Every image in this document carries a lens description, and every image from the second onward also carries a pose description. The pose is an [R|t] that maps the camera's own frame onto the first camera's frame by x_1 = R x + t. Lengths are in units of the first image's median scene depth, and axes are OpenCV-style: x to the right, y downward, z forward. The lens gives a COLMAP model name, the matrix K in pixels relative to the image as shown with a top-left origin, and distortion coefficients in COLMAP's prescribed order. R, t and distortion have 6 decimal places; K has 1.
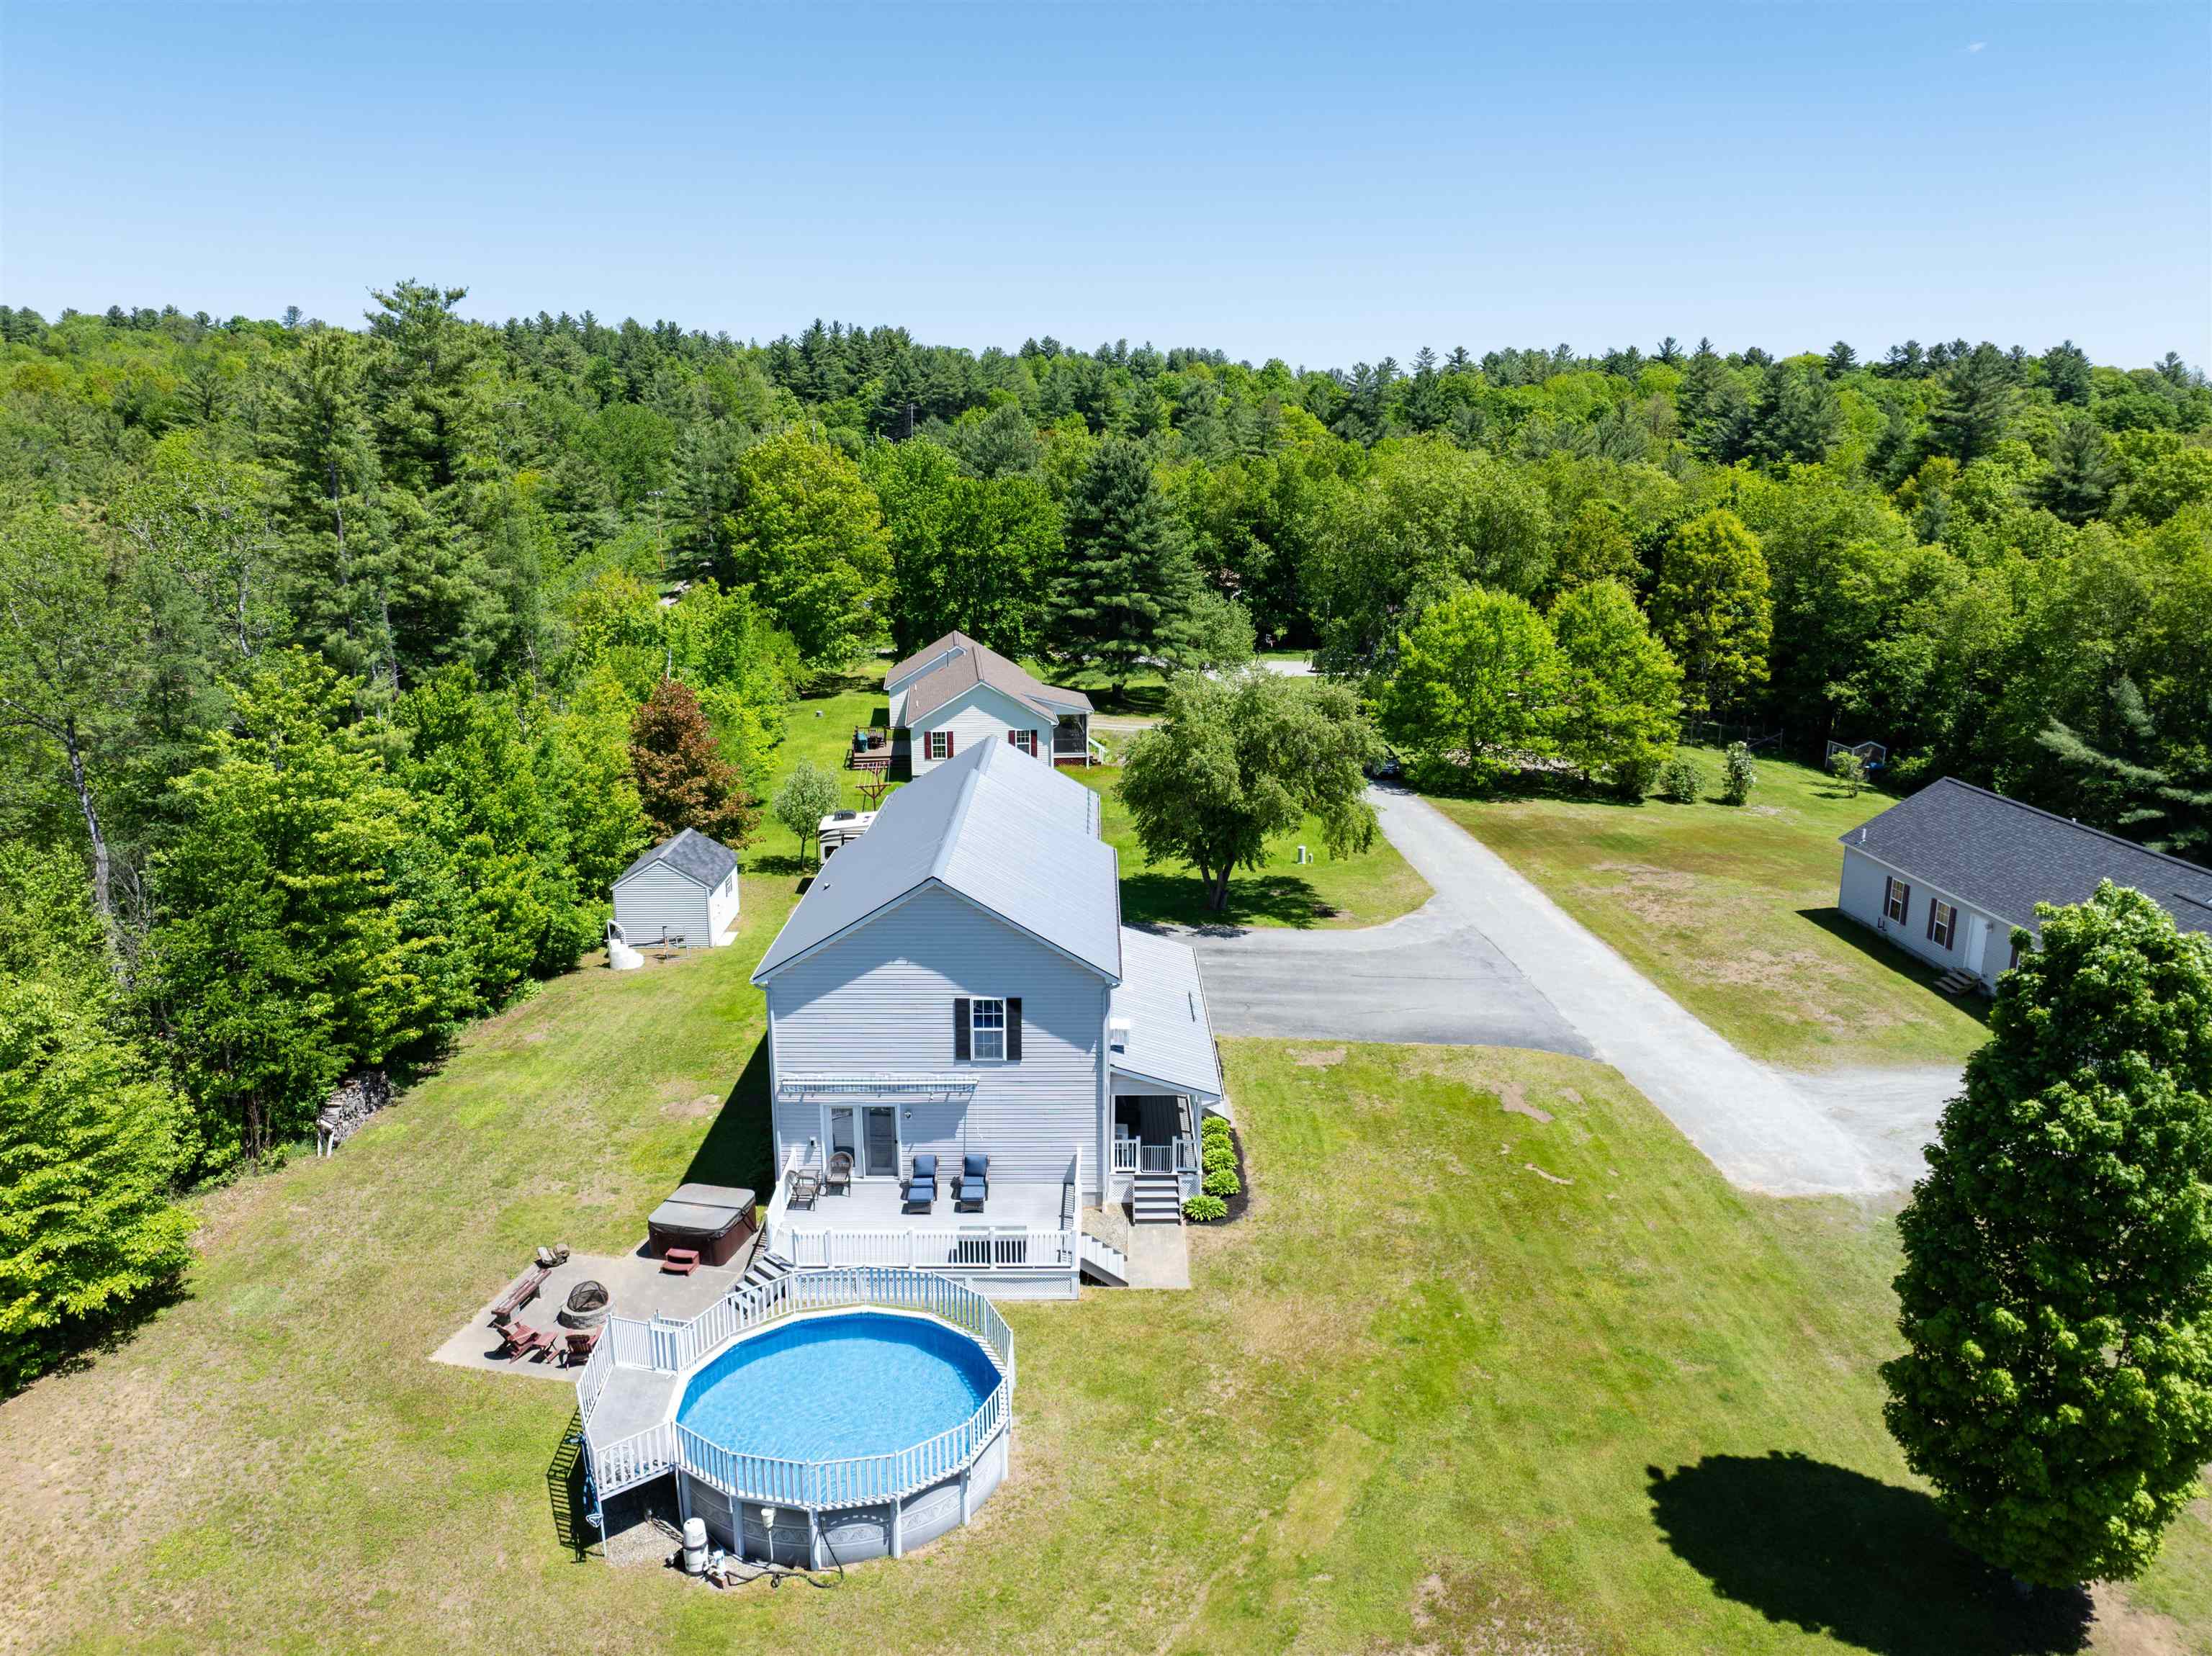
lens RADIAL K [[1543.8, 0, 1113.3], [0, 1543.8, 829.2], [0, 0, 1]] dist [-0.034089, 0.002105]
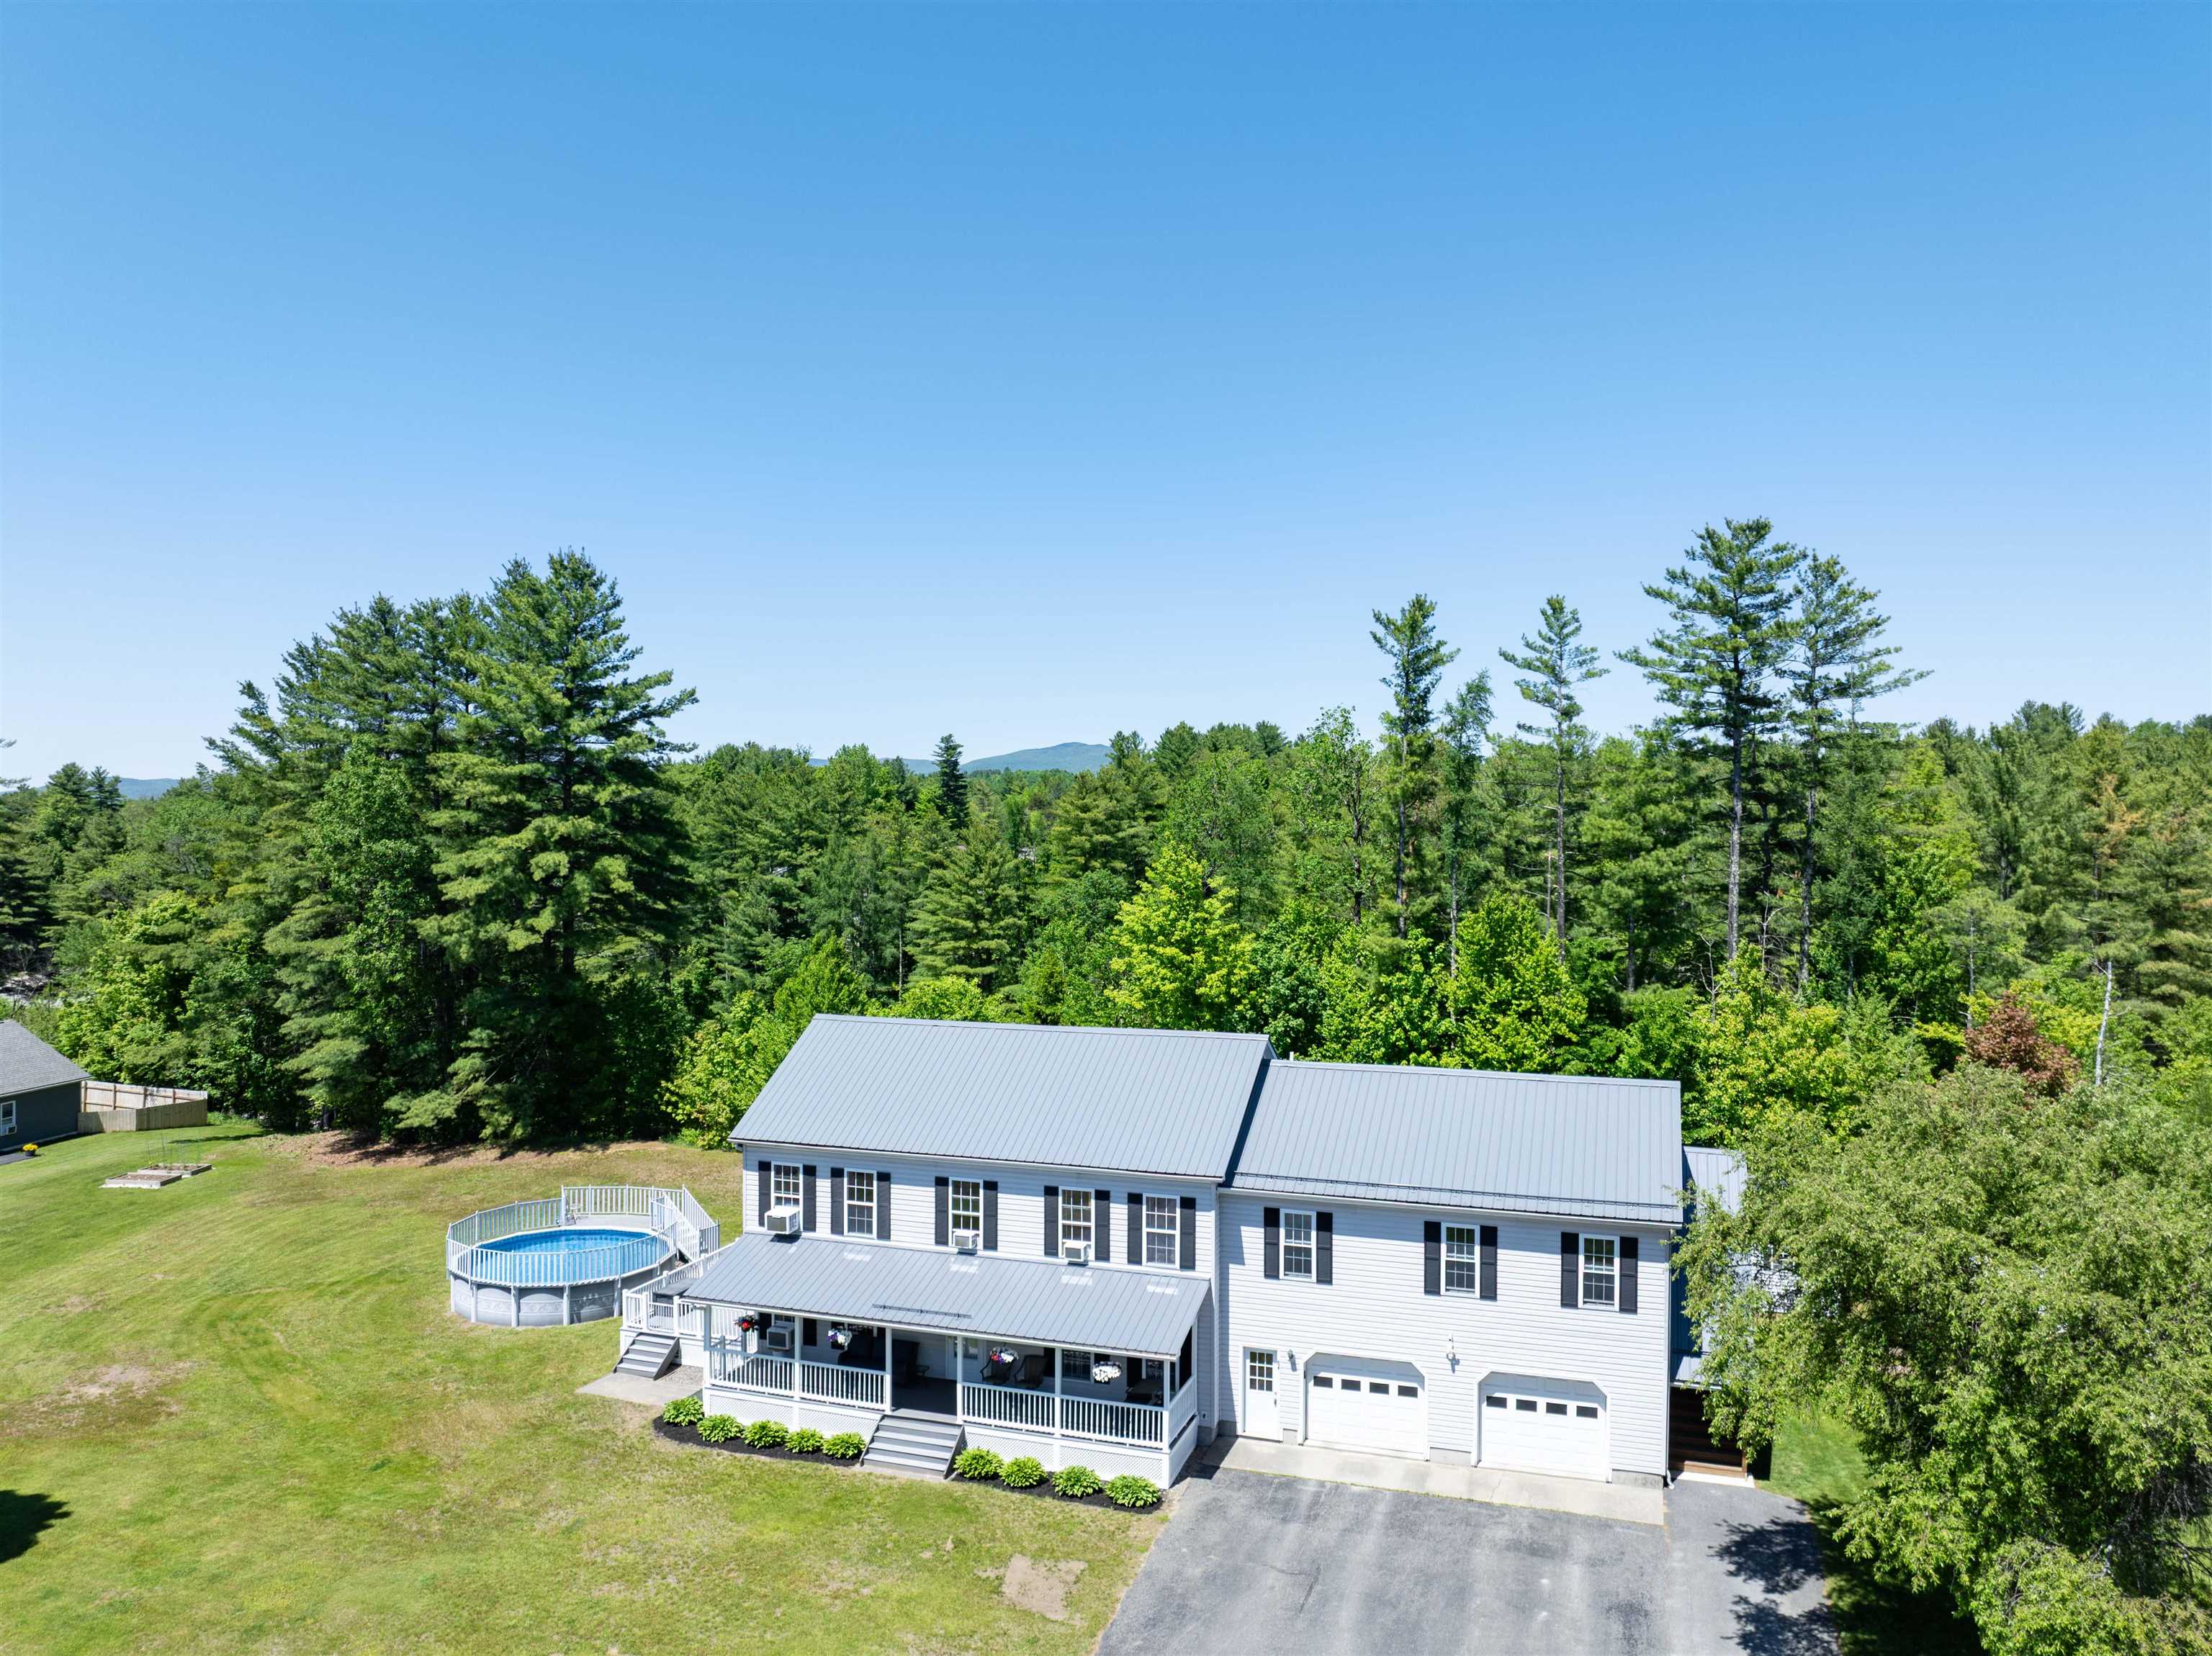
lens RADIAL K [[1543.8, 0, 1113.3], [0, 1543.8, 829.2], [0, 0, 1]] dist [-0.034089, 0.002105]
pose [[-0.338758, -0.000663, -0.940873, 0.857558], [-0.229183, 0.969937, 0.081833, -0.233738], [0.912534, 0.243353, -0.328726, 1.480135]]
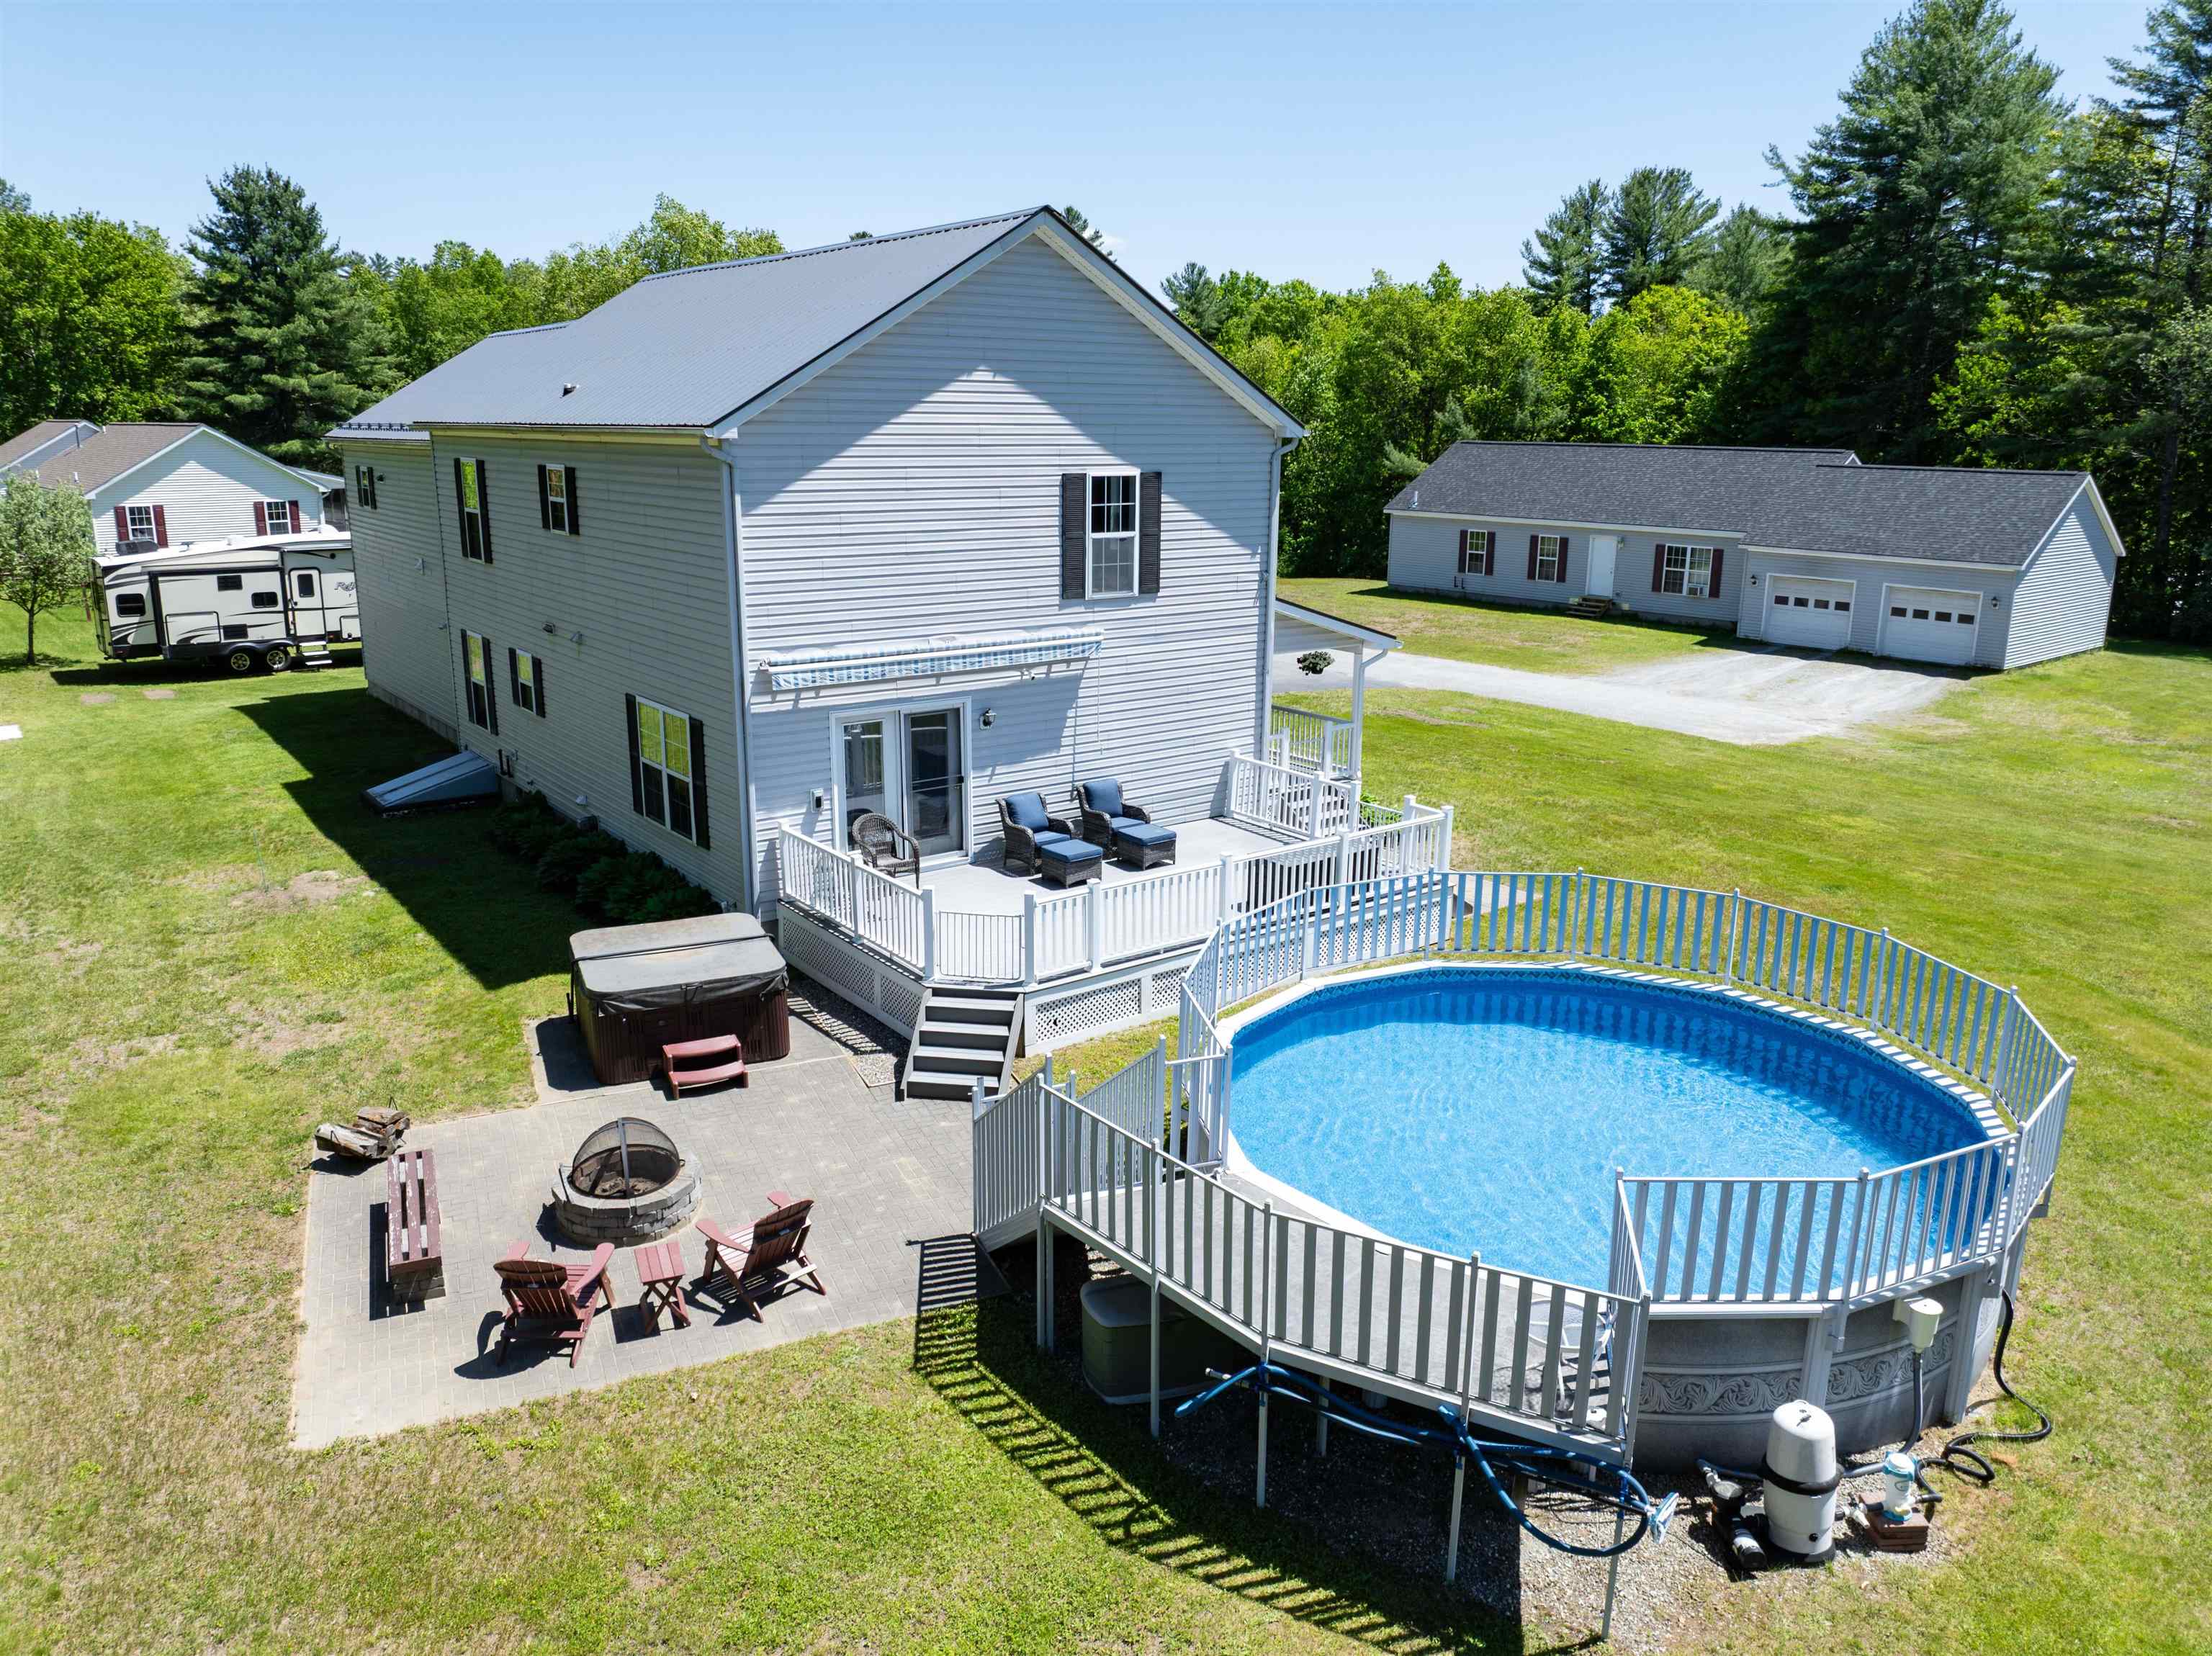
lens RADIAL K [[1543.8, 0, 1113.3], [0, 1543.8, 829.2], [0, 0, 1]] dist [-0.034089, 0.002105]
pose [[0.803905, -0.149028, 0.575784, -0.402807], [0.133746, 0.988601, 0.069141, 0.192815], [-0.579525, 0.021427, 0.814673, 0.559796]]
